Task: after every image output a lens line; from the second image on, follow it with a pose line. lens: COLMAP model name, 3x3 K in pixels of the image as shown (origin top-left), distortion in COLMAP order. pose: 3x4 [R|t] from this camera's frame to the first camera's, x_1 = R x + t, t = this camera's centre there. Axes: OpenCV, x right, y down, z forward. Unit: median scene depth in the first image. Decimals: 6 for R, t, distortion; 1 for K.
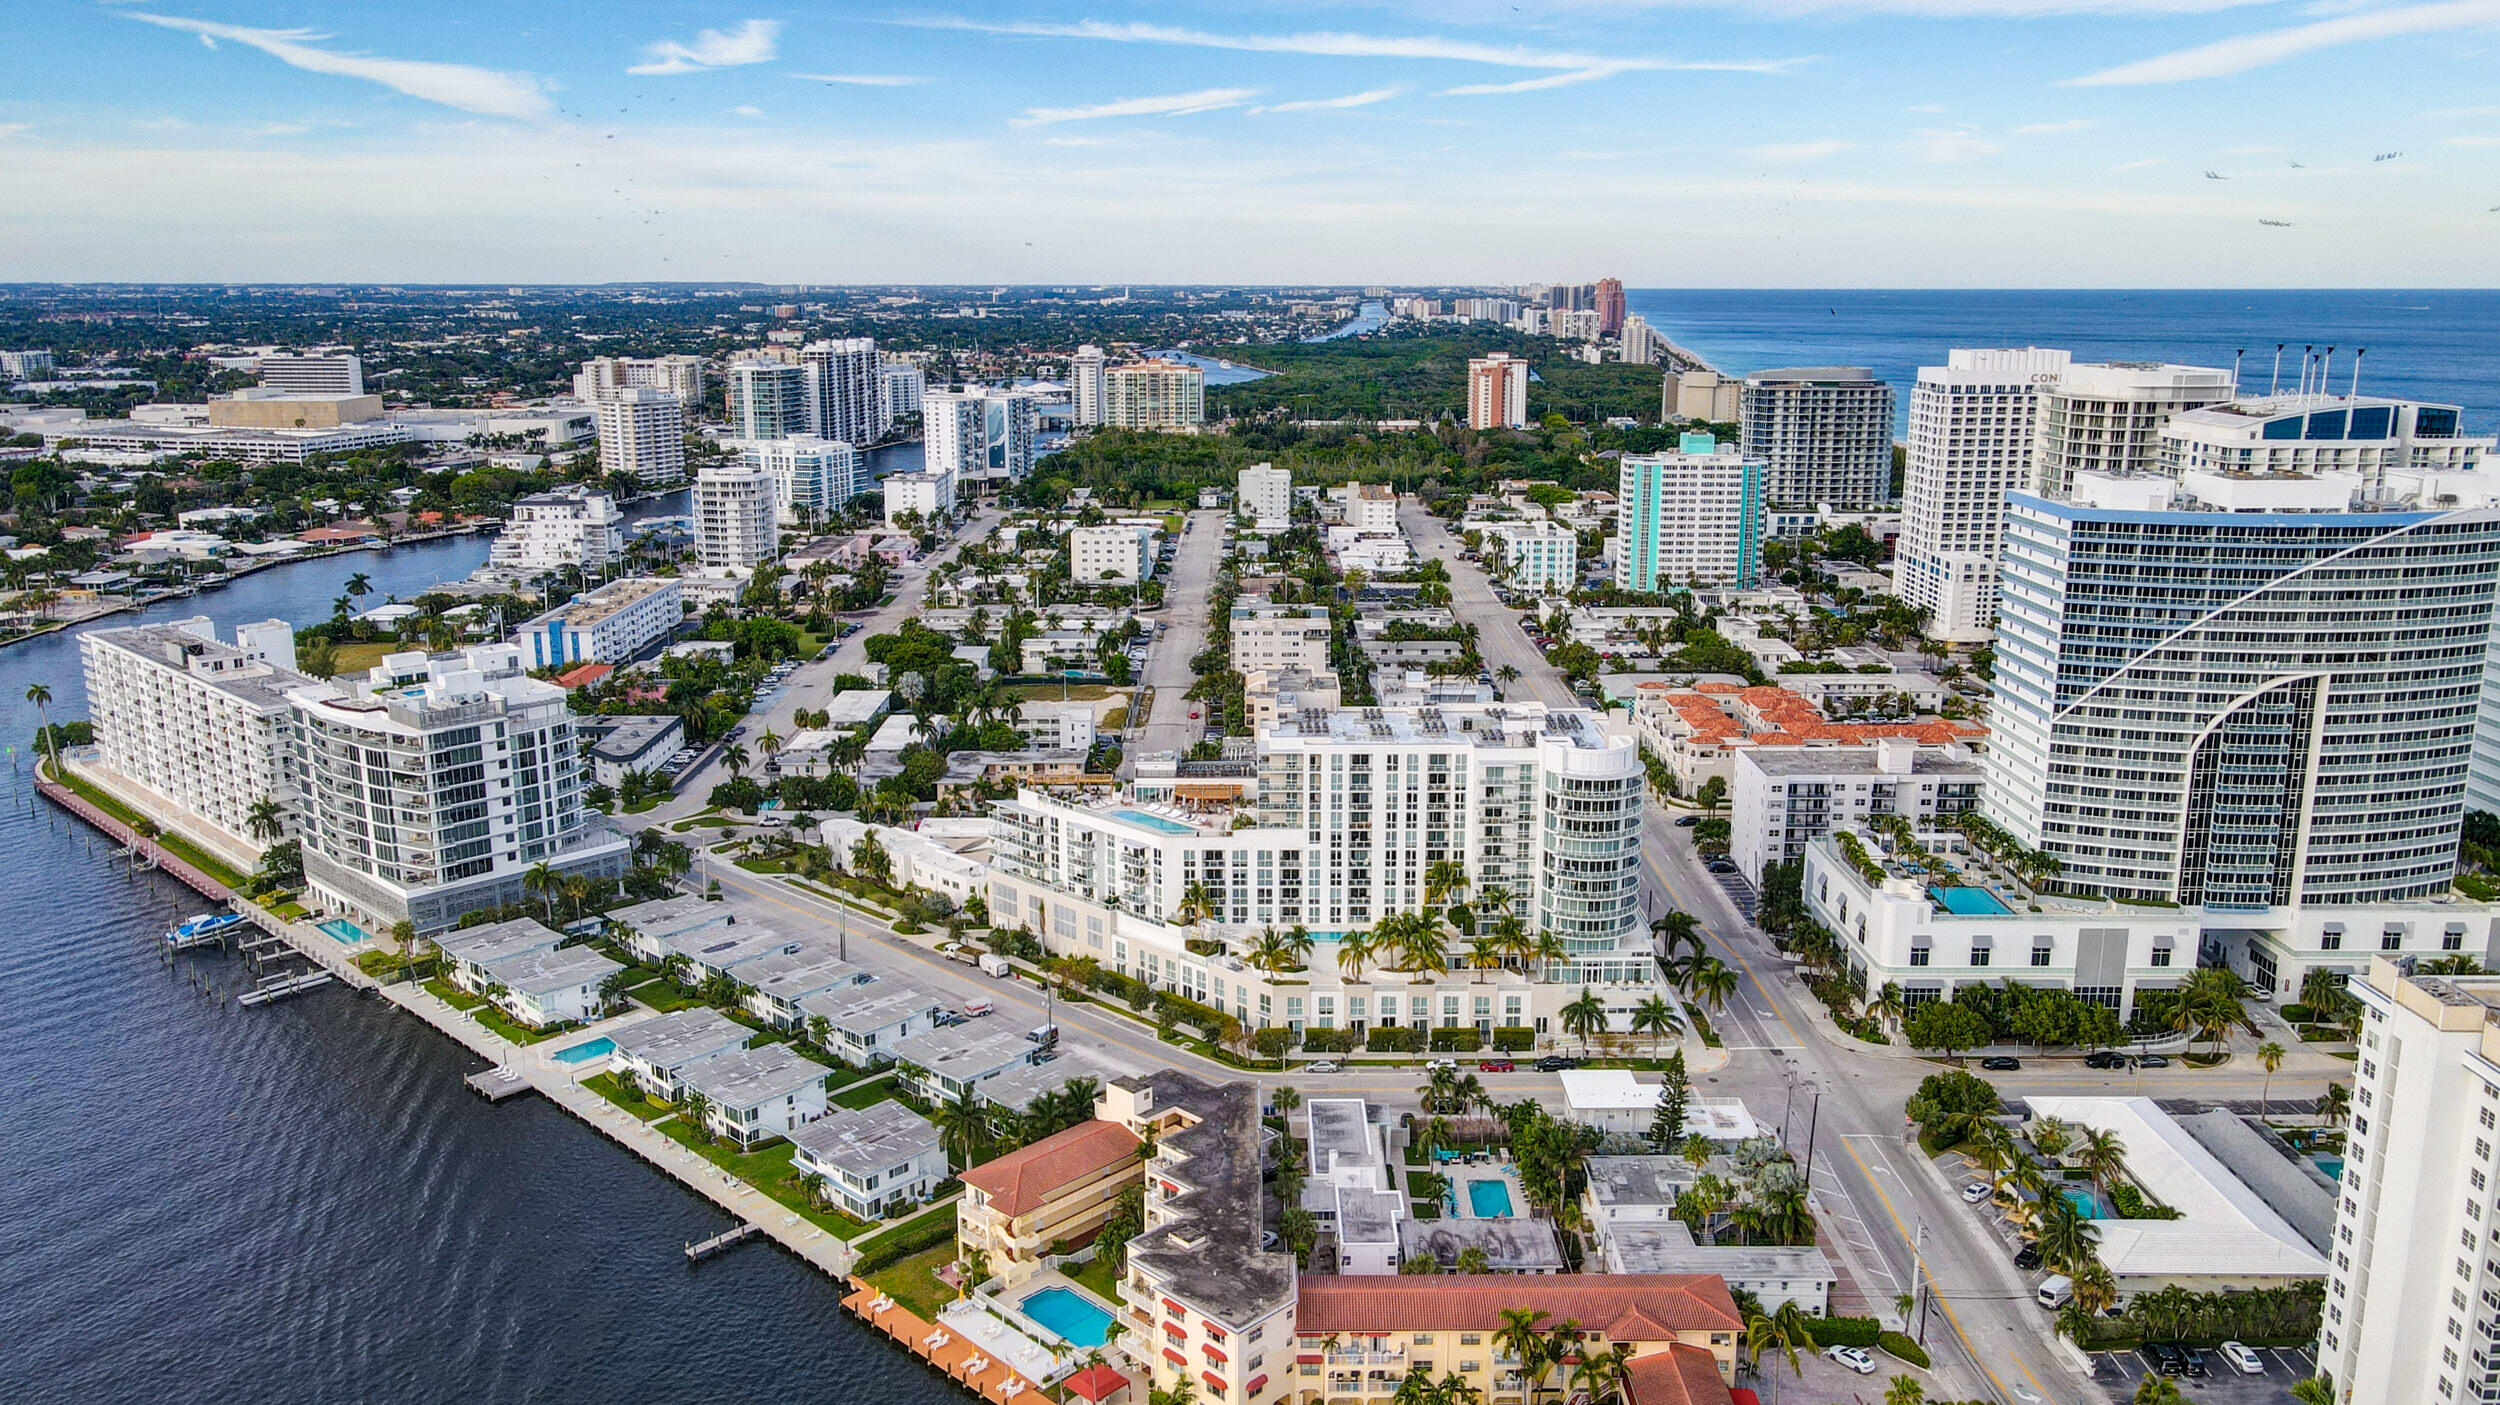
lens RADIAL K [[1857.8, 0, 1241.3], [0, 1857.8, 703.7], [0, 0, 1]] dist [-0.002467, 0.004011]
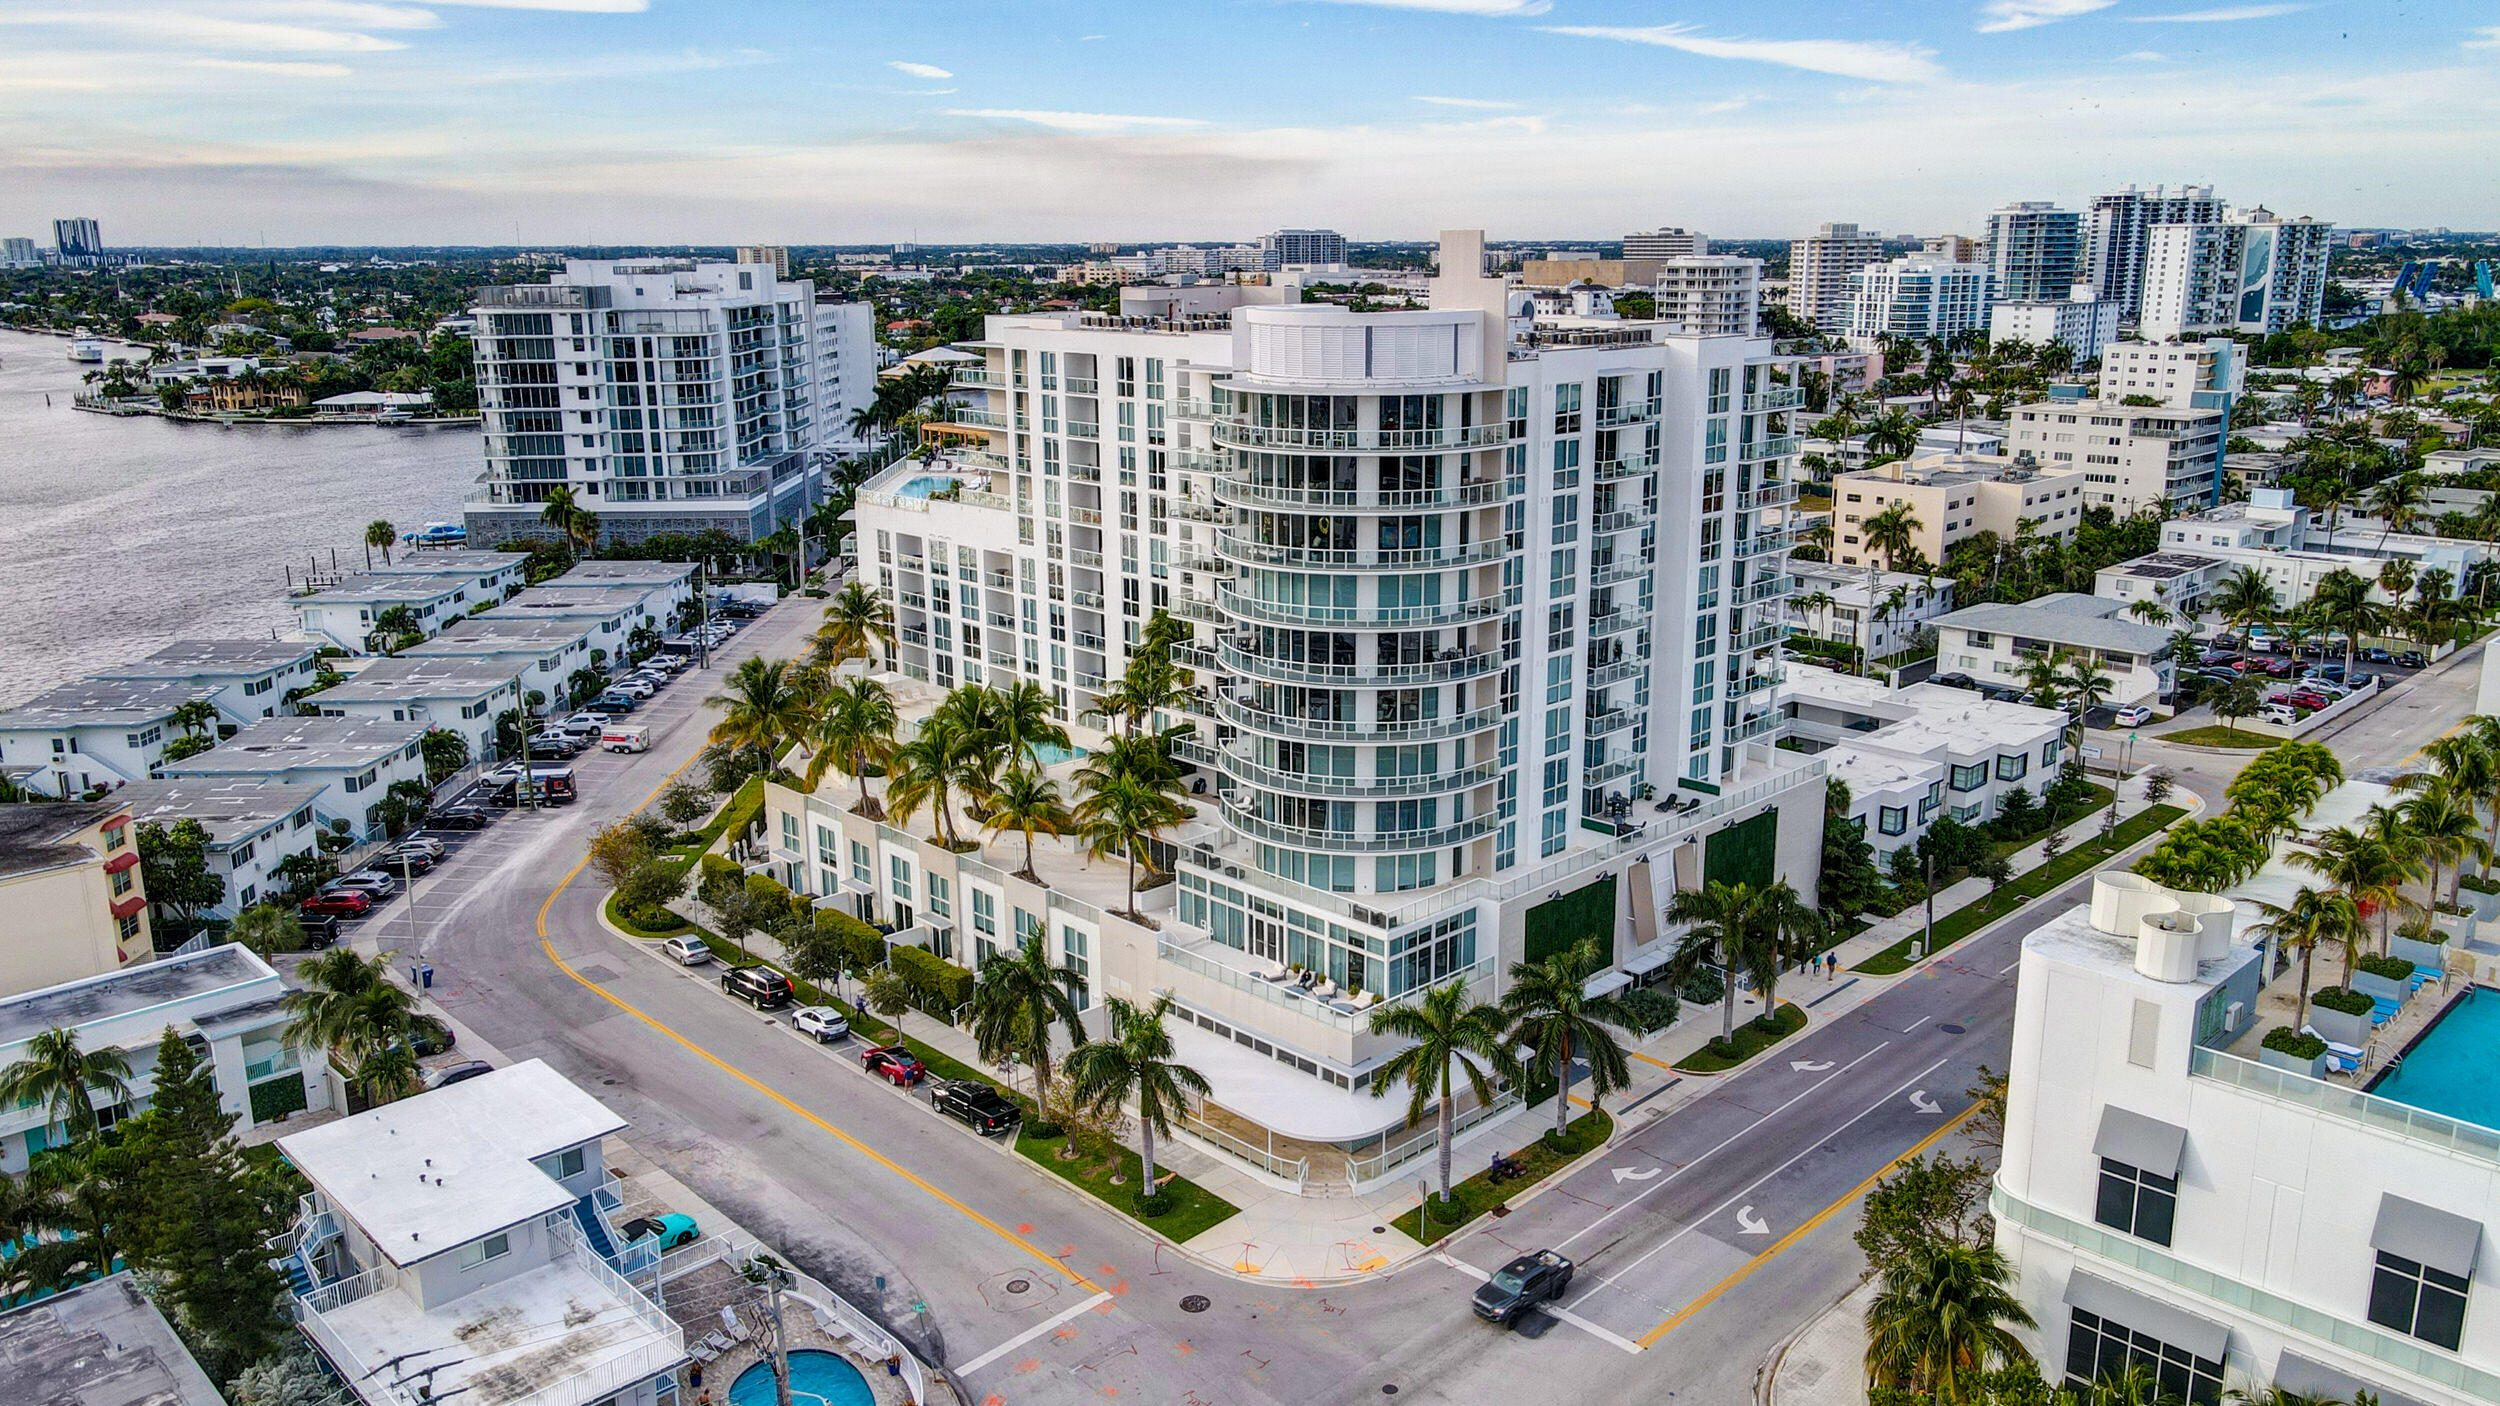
lens RADIAL K [[1831.9, 0, 1258.4], [0, 1831.9, 691.9], [0, 0, 1]] dist [0.021024, 0.003873]
pose [[0.698579, 0.168796, -0.695338, 0.408331], [-0.156965, 0.984257, 0.081236, 0.063217], [0.698104, 0.052394, 0.714077, 0.684217]]
